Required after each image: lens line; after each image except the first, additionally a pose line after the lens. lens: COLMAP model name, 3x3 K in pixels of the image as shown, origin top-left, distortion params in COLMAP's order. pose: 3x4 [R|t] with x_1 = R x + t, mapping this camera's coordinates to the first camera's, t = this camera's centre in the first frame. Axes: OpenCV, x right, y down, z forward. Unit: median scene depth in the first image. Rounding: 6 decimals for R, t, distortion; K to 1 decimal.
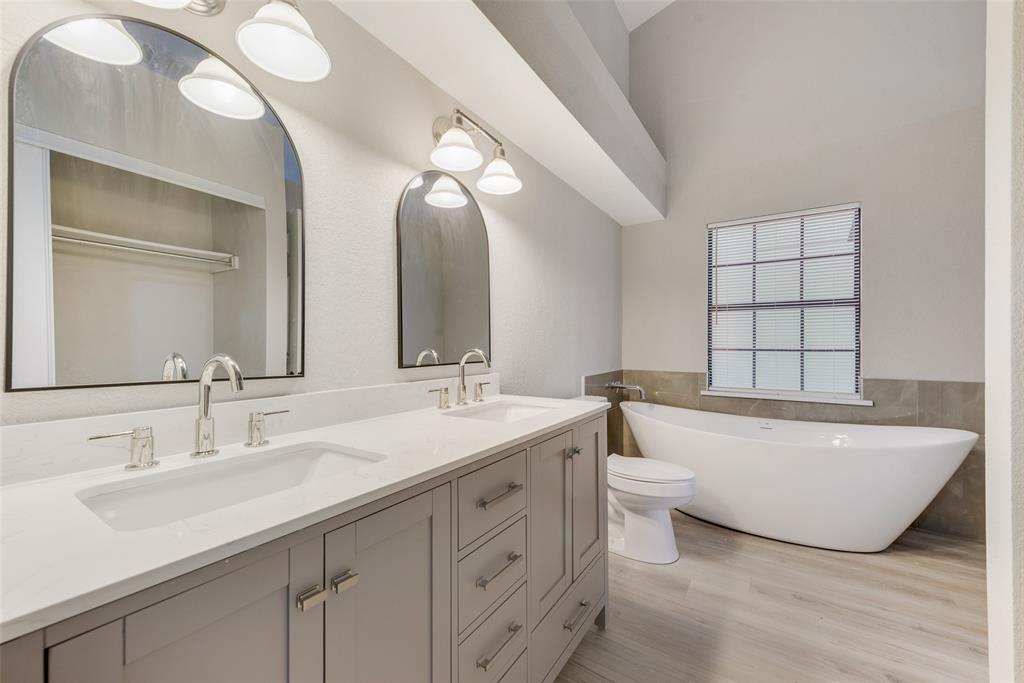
lens RADIAL K [[405.9, 0, 506.7], [0, 405.9, 345.6], [0, 0, 1]] dist [0.000829, 0.000016]
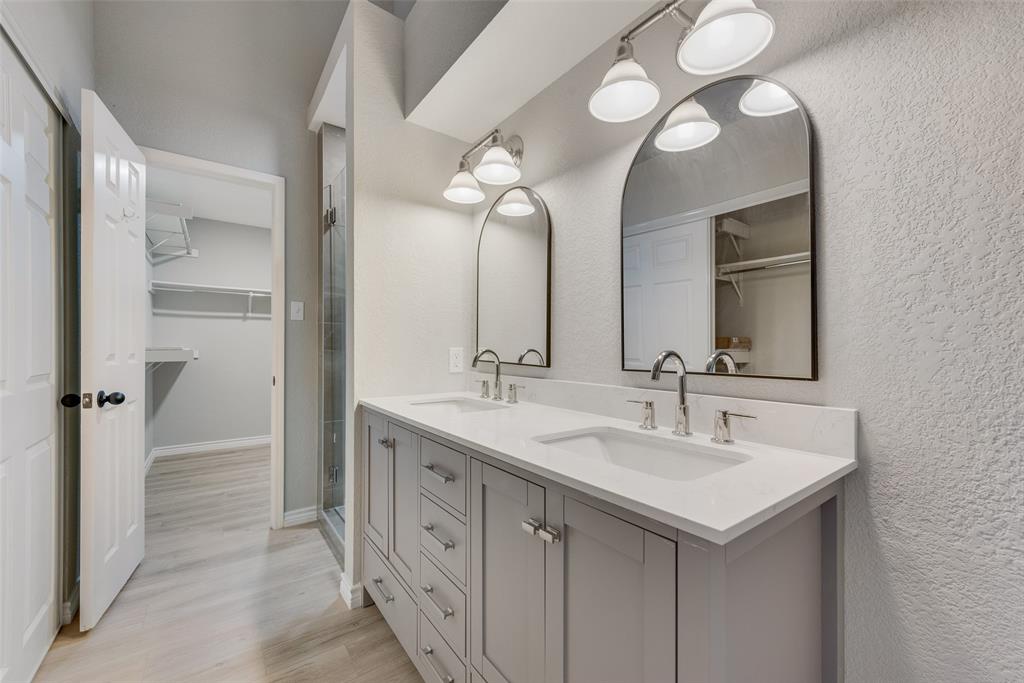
lens RADIAL K [[405.9, 0, 506.6], [0, 405.9, 343.9], [0, 0, 1]] dist [0.000829, 0.000016]
pose [[-0.346109, -0.002397, -0.938191, 0.647509], [-0.001589, 0.999997, -0.001969, -0.000558], [0.938193, 0.000809, -0.346111, 1.019060]]
